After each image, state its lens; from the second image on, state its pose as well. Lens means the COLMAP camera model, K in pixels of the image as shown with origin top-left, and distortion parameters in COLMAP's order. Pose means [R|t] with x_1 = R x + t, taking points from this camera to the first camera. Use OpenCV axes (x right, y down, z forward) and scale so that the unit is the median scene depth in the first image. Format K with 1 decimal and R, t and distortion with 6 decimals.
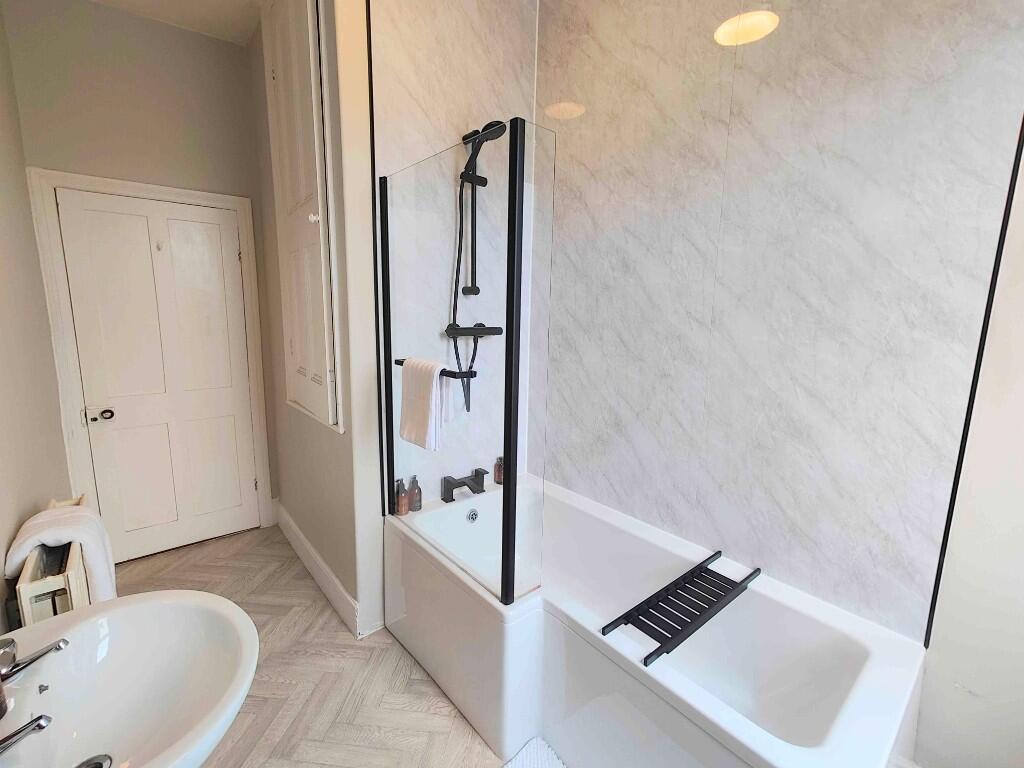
lens RADIAL K [[442.5, 0, 512.0], [0, 442.5, 384.0], [0, 0, 1]] dist [0.001081, 0.000220]
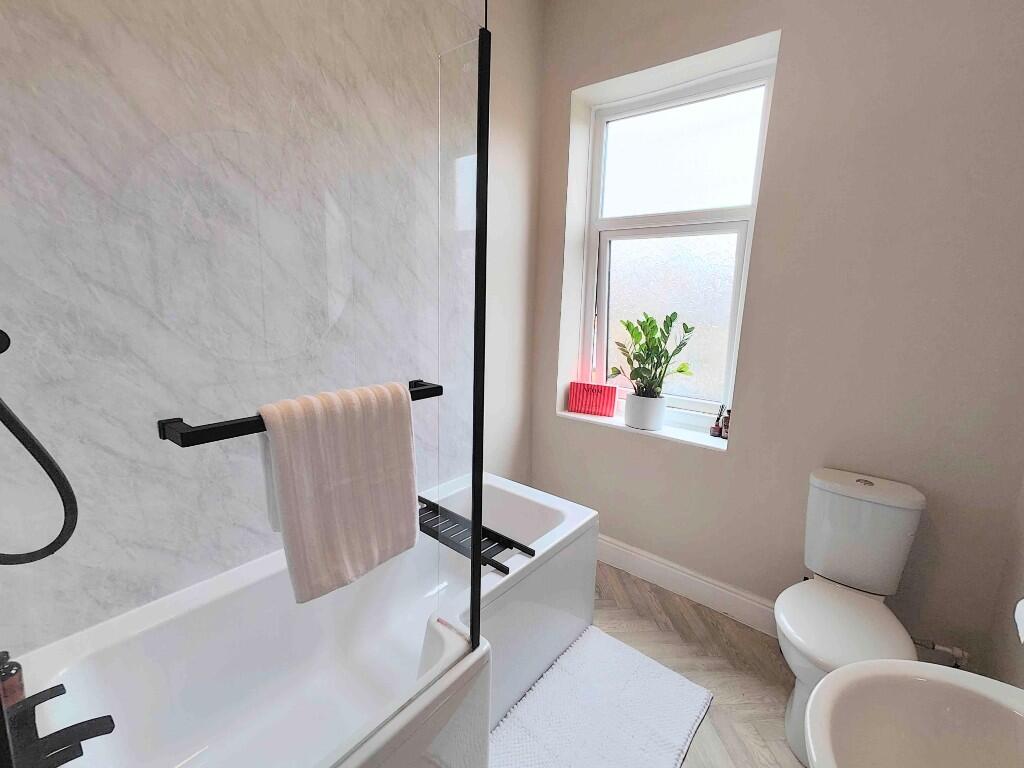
lens RADIAL K [[461.8, 0, 512.0], [0, 461.8, 384.0], [0, 0, 1]] dist [-0.019062, 0.000122]
pose [[-0.215317, -0.217713, 0.951966, -0.665960], [0.114919, 0.962409, 0.246094, -0.164407], [-0.969759, 0.162387, -0.182204, 0.902150]]
